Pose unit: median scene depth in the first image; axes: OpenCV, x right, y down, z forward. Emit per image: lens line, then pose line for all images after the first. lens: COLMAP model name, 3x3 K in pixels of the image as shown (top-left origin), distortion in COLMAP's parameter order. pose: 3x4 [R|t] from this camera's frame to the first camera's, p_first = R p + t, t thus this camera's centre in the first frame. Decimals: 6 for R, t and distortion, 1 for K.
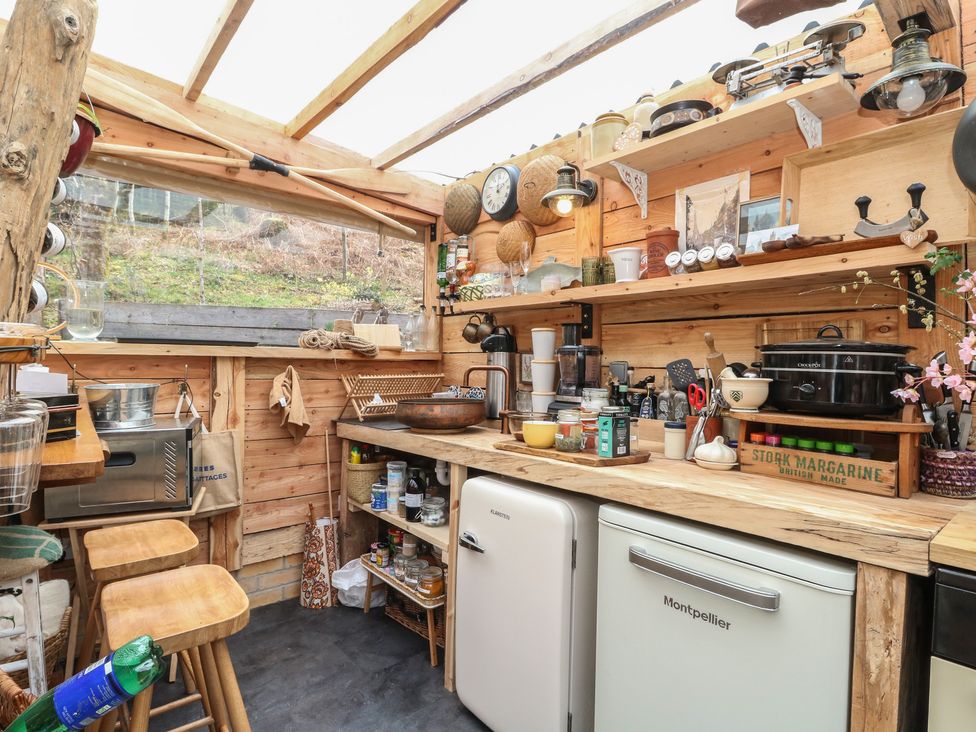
lens RADIAL K [[504.9, 0, 486.1], [0, 504.9, 362.7], [0, 0, 1]] dist [-0.007324, -0.008873]
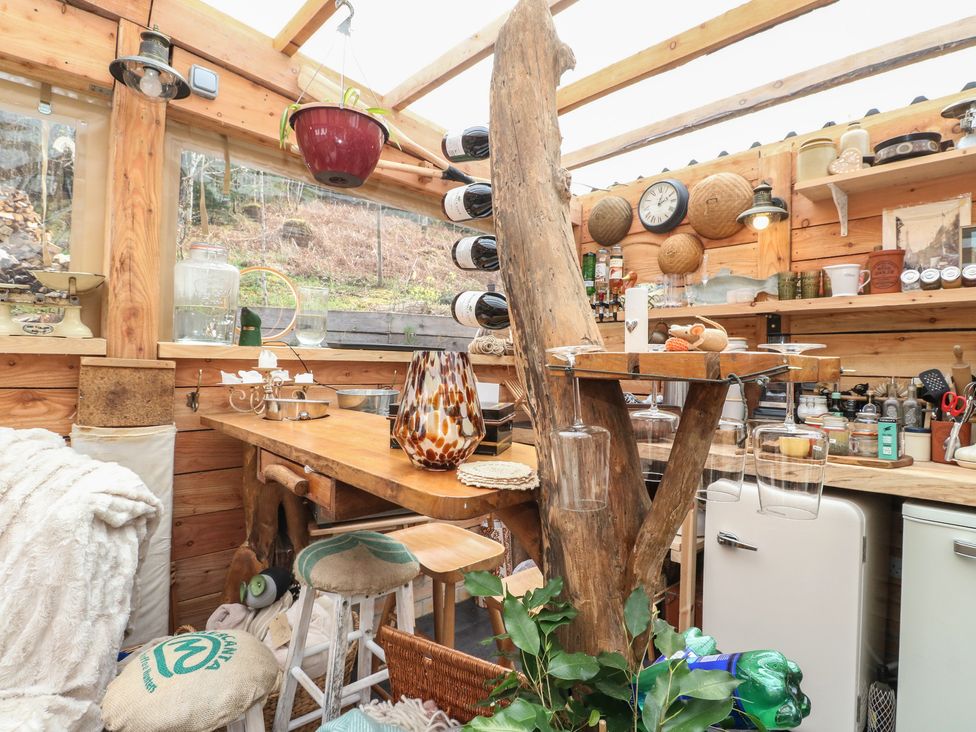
lens RADIAL K [[504.9, 0, 491.5], [0, 504.9, 362.4], [0, 0, 1]] dist [-0.007324, -0.008873]
pose [[0.999005, 0.005688, 0.044231, -0.478624], [-0.005433, 0.999968, -0.005898, -0.008218], [-0.044263, 0.005652, 0.999004, -0.028823]]
